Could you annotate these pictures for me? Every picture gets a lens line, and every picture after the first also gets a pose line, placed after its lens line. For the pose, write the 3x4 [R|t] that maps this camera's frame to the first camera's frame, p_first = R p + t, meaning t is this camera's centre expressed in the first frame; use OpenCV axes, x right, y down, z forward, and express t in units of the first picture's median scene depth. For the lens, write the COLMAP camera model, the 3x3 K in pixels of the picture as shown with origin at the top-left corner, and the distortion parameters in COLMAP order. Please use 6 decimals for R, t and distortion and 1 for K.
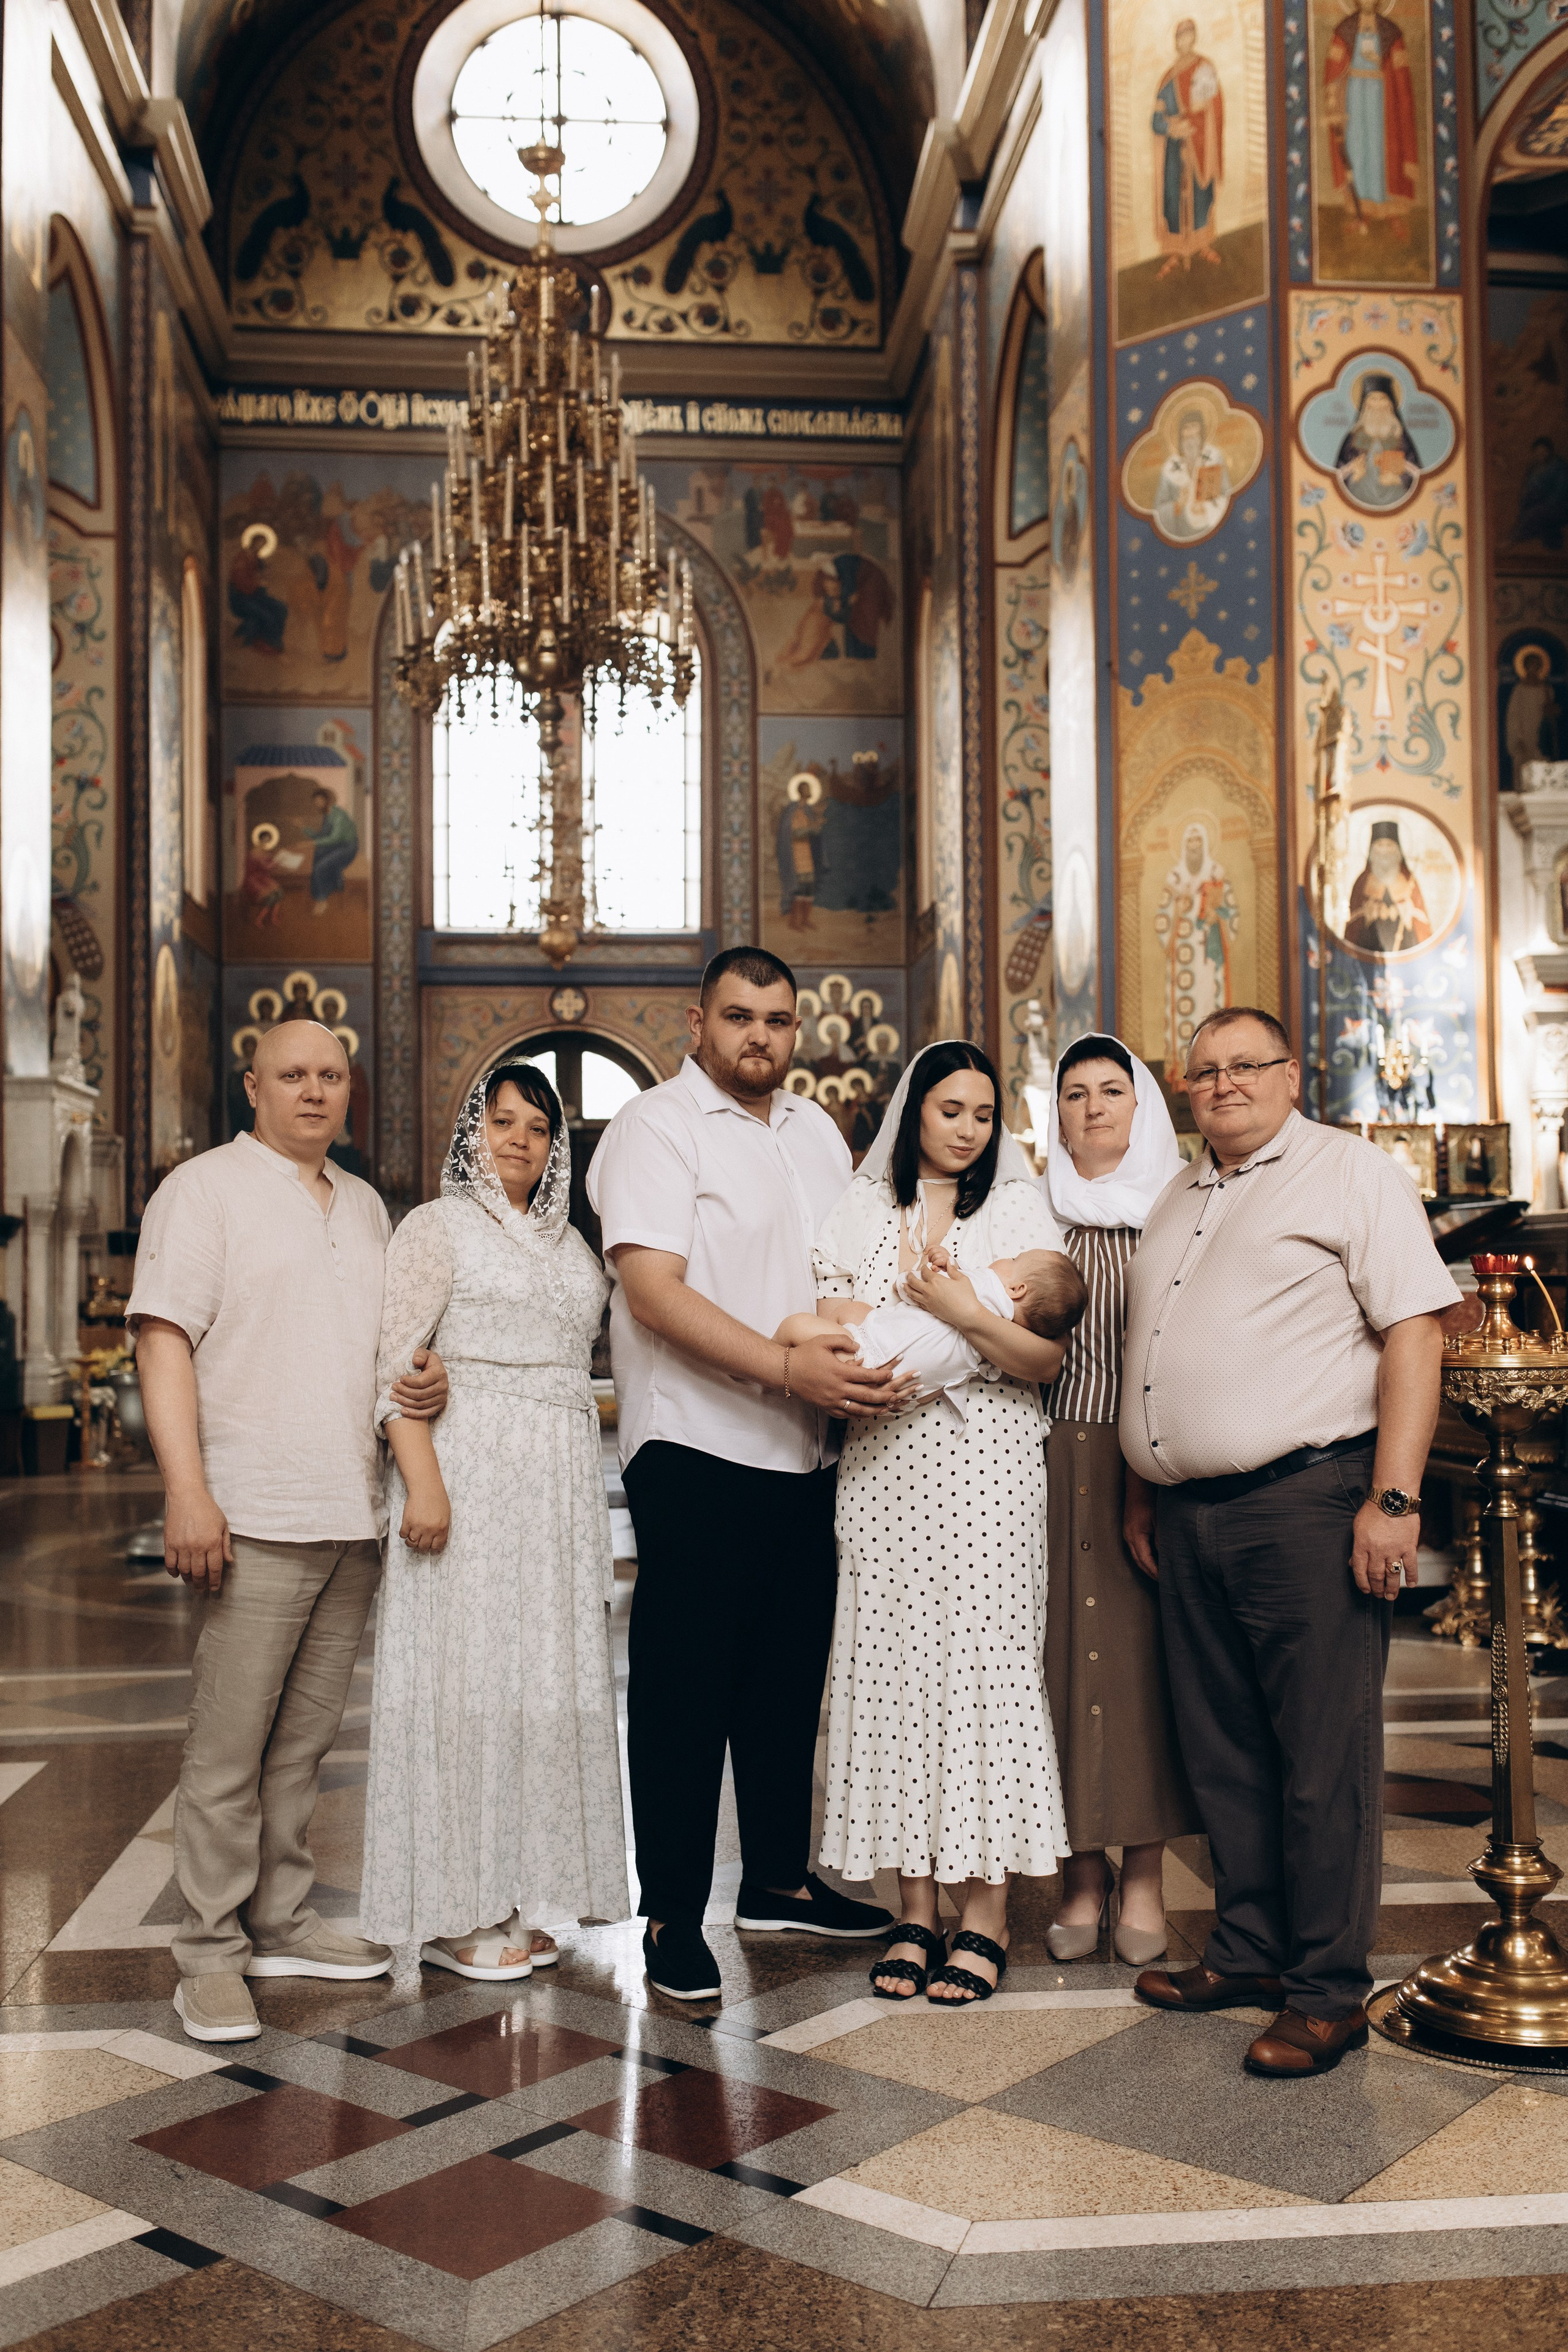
lens RADIAL K [[2198.5, 0, 811.9], [0, 2198.5, 1232.9], [0, 0, 1]] dist [-0.002894, 0.000000]
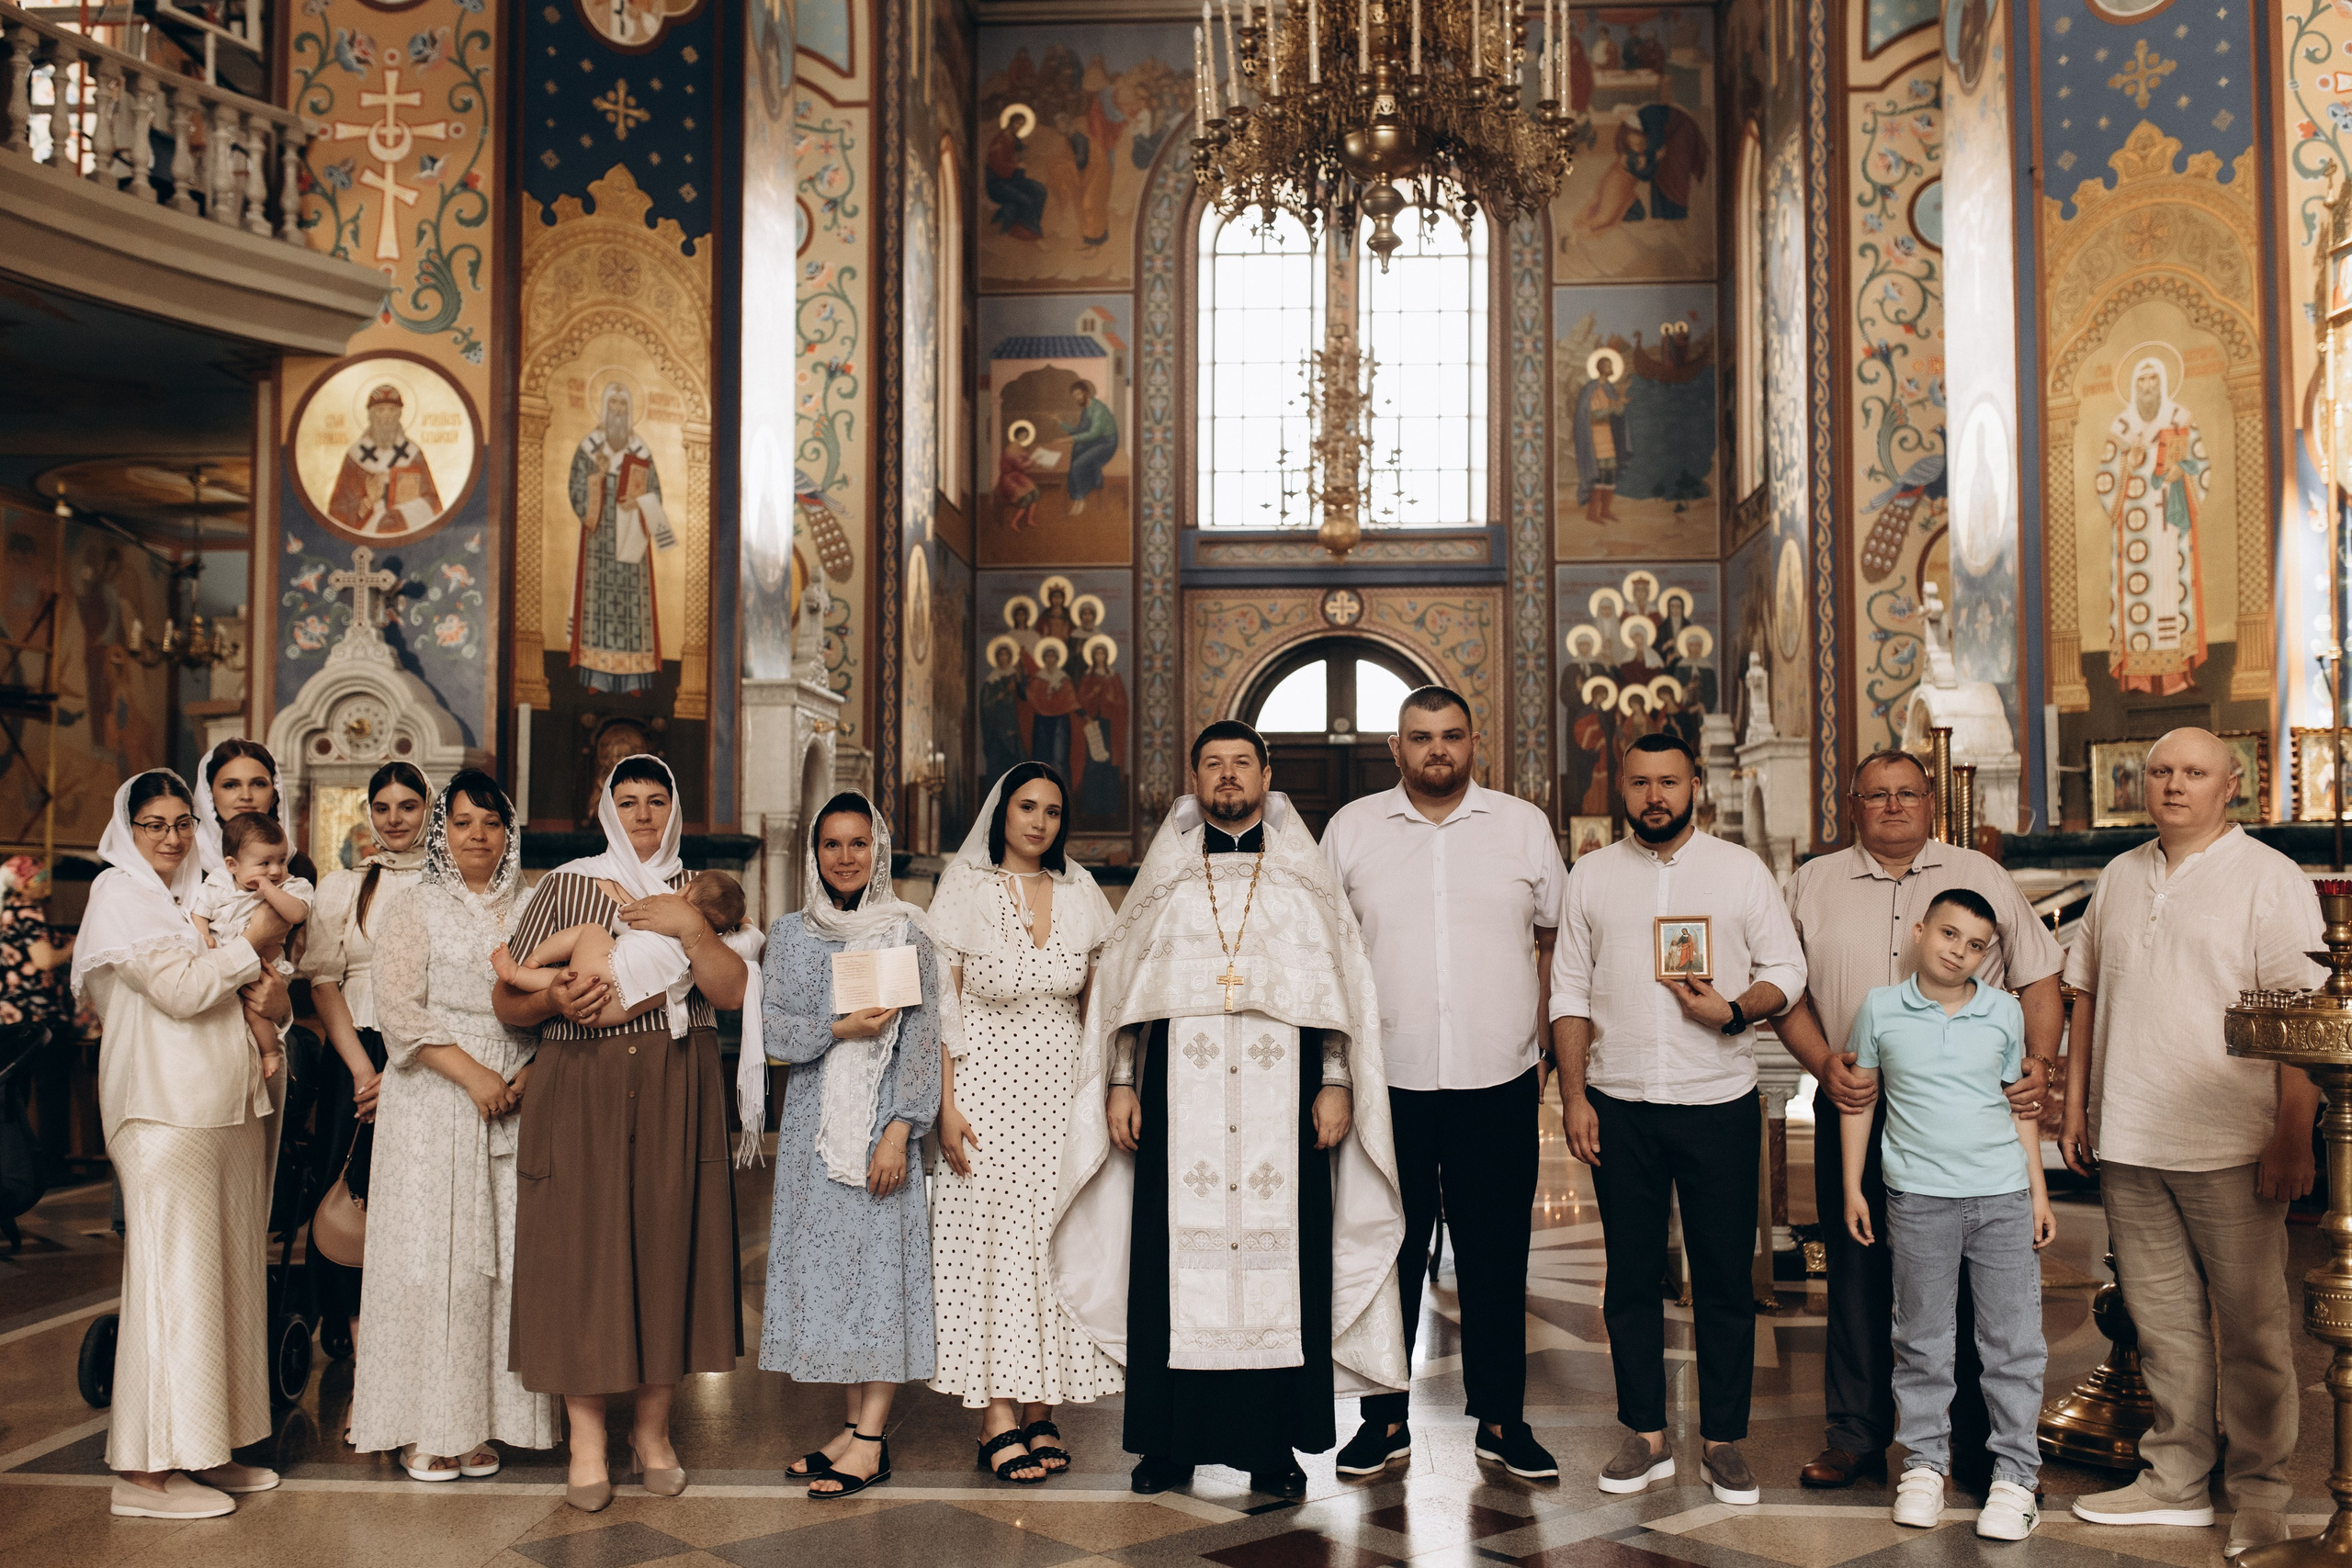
lens RADIAL K [[2198.3, 0, 1172.1], [0, 2198.3, 790.8], [0, 0, 1]] dist [-0.002894, 0.000000]
pose [[0.985683, 0.001125, -0.168603, -0.032486], [-0.006040, 0.999572, -0.028640, -0.001306], [0.168498, 0.029248, 0.985268, 0.109704]]
